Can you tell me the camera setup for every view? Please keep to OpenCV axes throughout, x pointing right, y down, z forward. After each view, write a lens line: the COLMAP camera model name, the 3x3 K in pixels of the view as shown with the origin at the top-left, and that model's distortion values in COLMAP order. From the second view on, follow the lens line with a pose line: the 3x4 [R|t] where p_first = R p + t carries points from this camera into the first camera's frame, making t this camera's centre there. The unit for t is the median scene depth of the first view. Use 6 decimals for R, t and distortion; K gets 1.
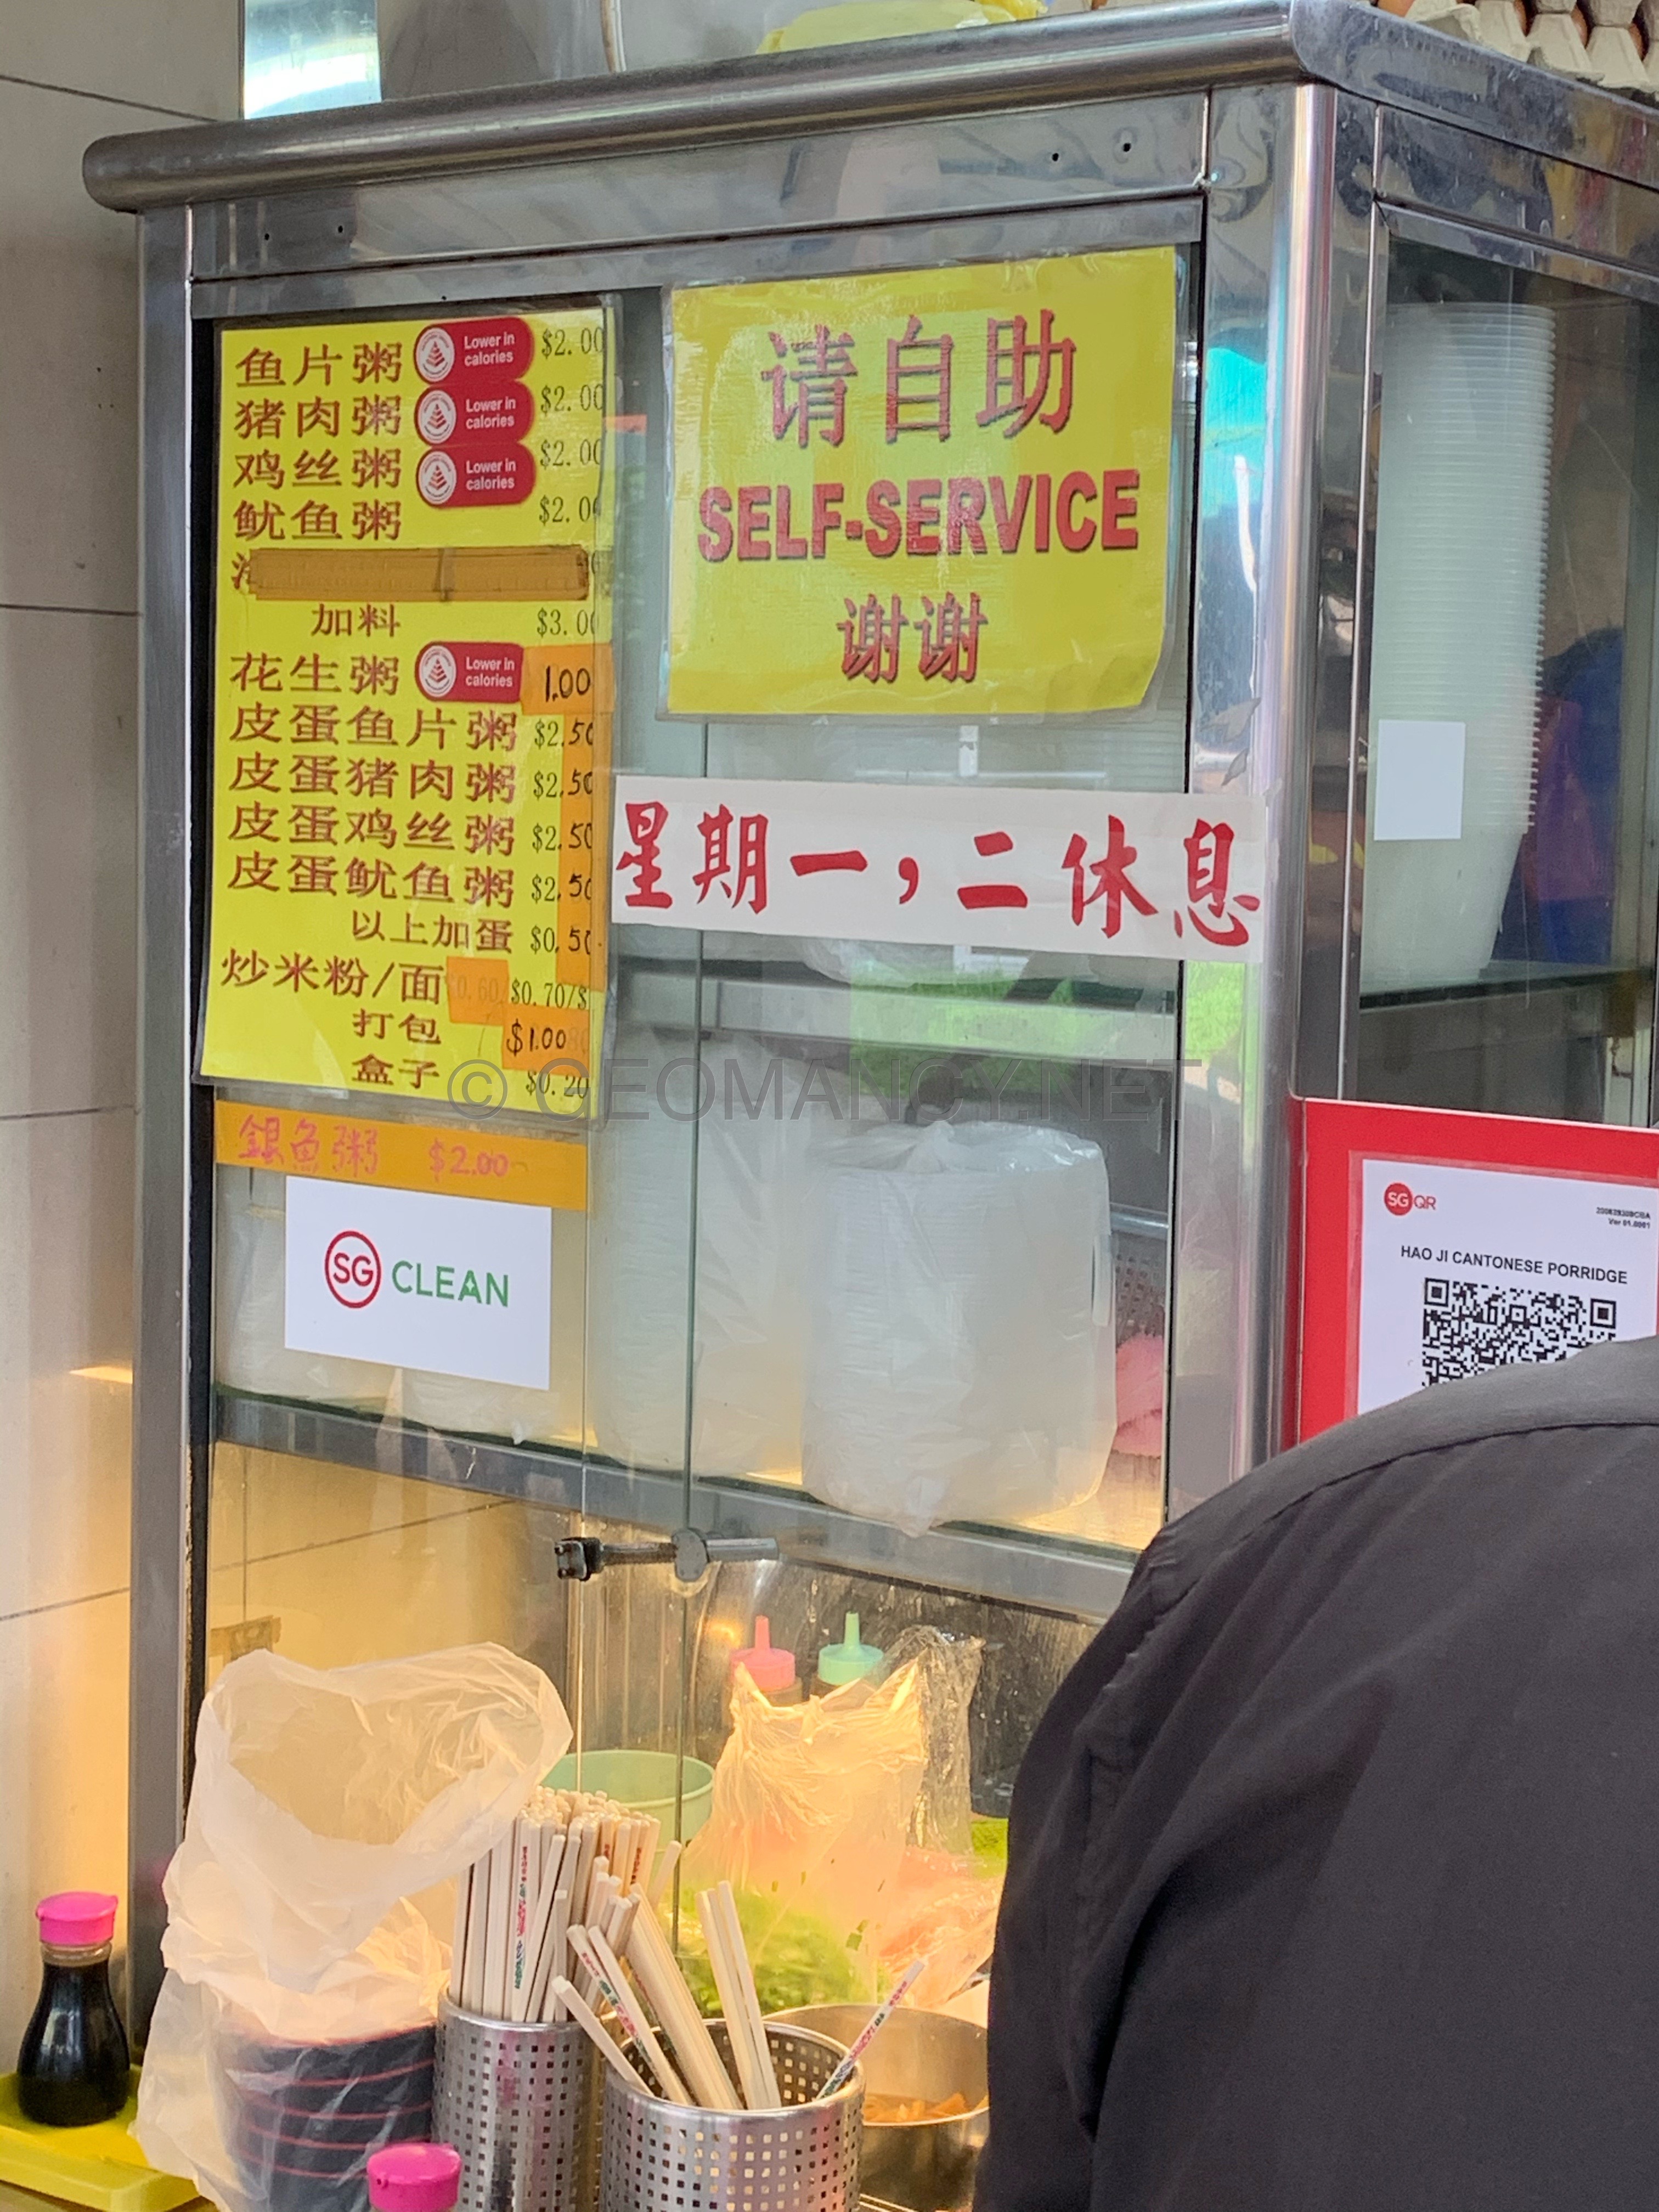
lens RADIAL K [[3560.3, 0, 824.0], [0, 3560.3, 1112.3], [0, 0, 1]] dist [0.161725, 0.000000]
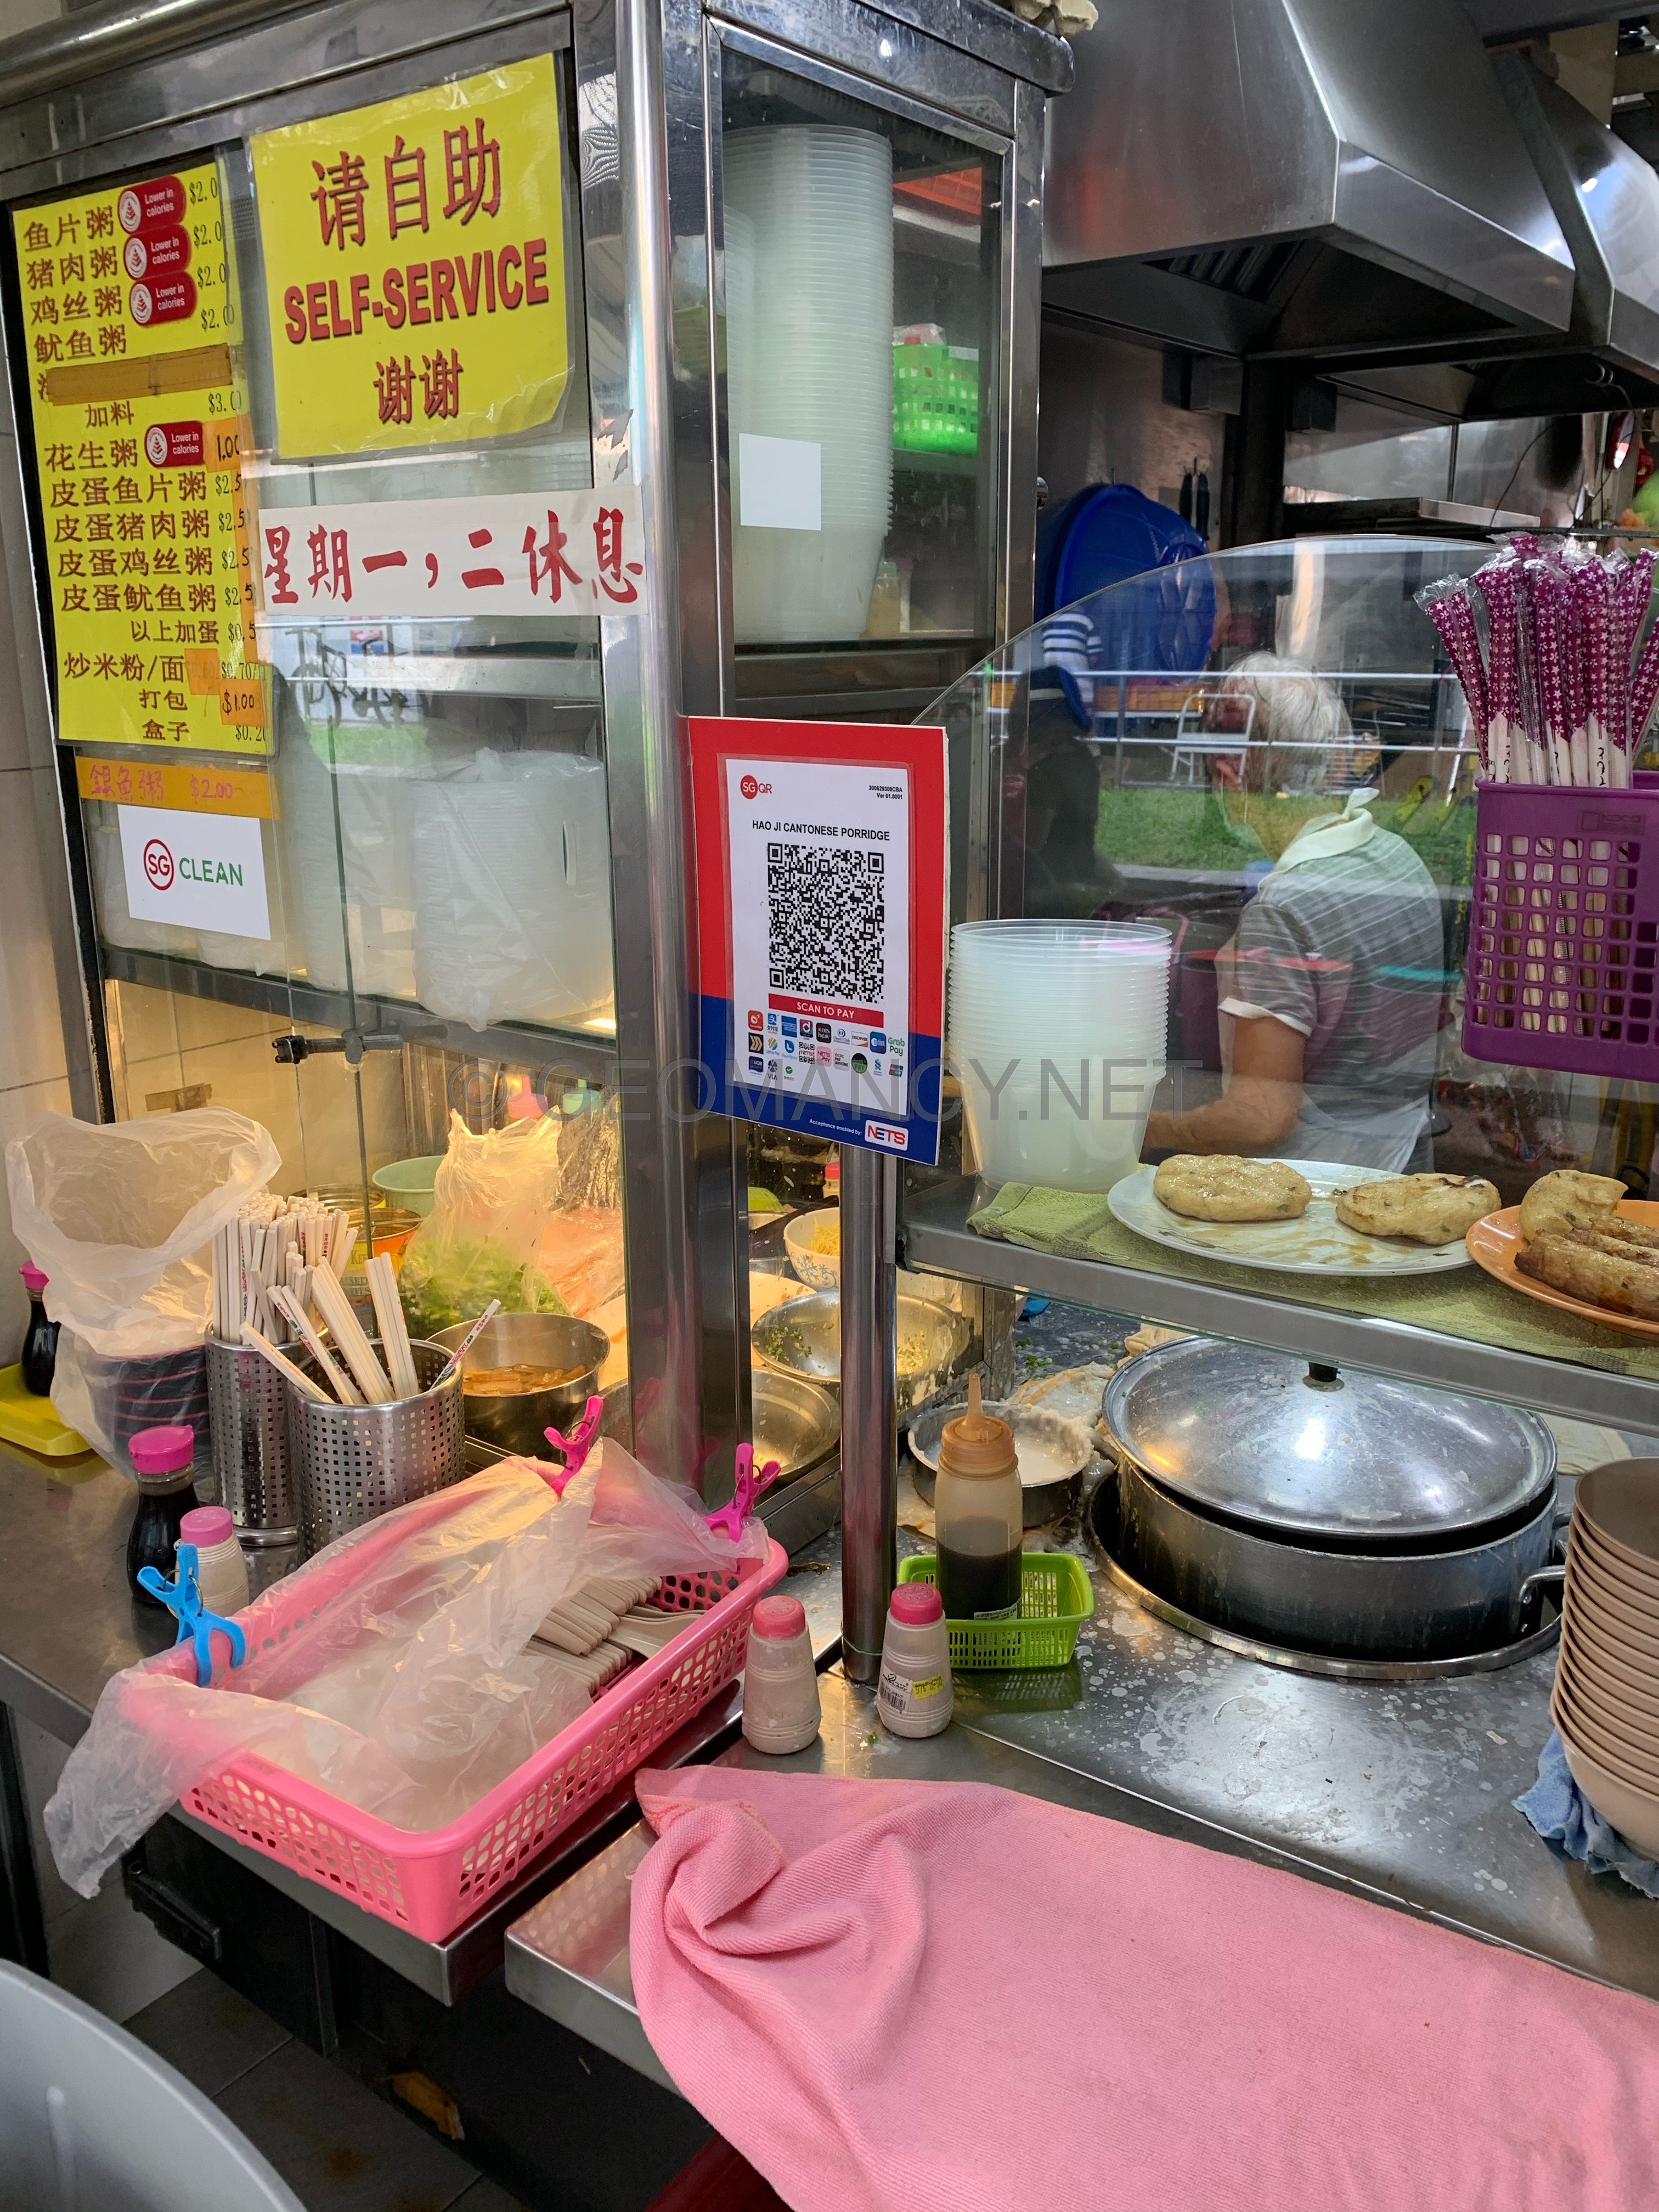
lens RADIAL K [[1721.9, 0, 837.0], [0, 1721.9, 1092.9], [0, 0, 1]] dist [0.042084, -0.056241]
pose [[0.999539, -0.027293, 0.013272, 0.157450], [0.024759, 0.986239, 0.163460, 0.028510], [-0.017550, -0.163056, 0.986461, 0.268931]]
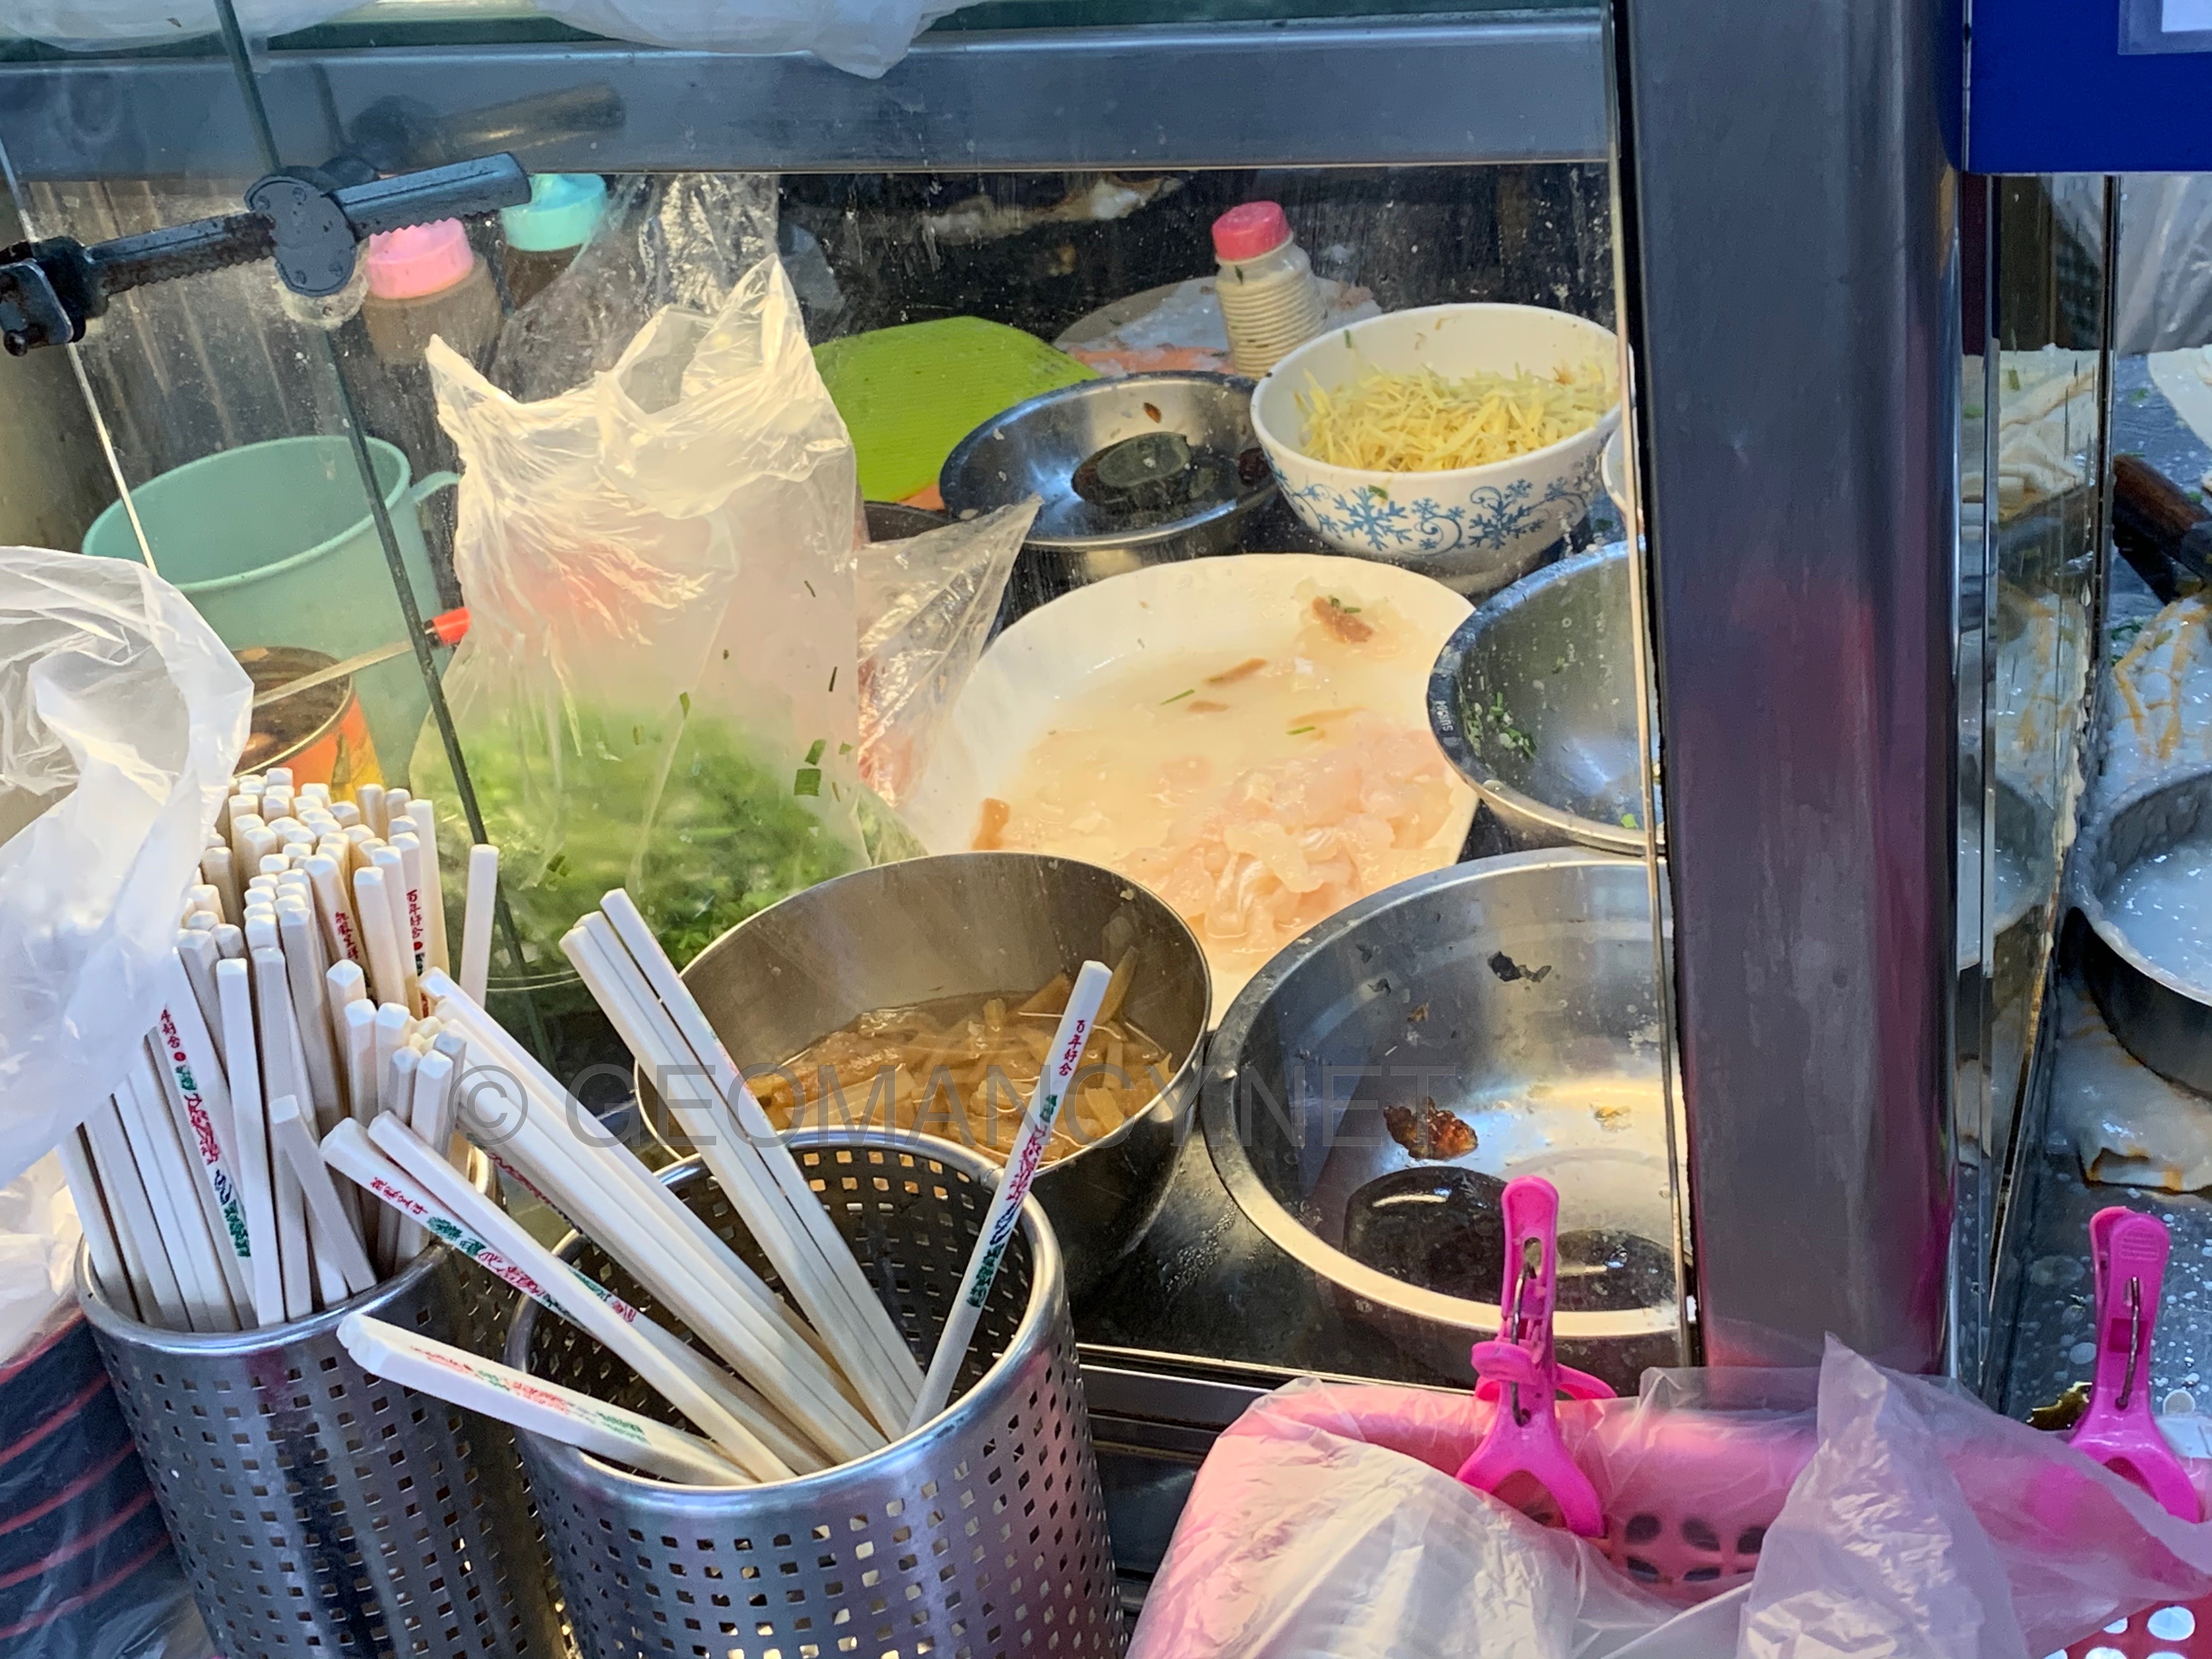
lens RADIAL K [[2978.2, 0, 1115.8], [0, 2978.2, 811.3], [0, 0, 1]] dist [0.071666, 0.000000]
pose [[0.937496, -0.301379, 0.173990, -0.030449], [0.197789, 0.872828, 0.446150, 0.045329], [-0.286323, -0.383851, 0.877882, 0.639105]]
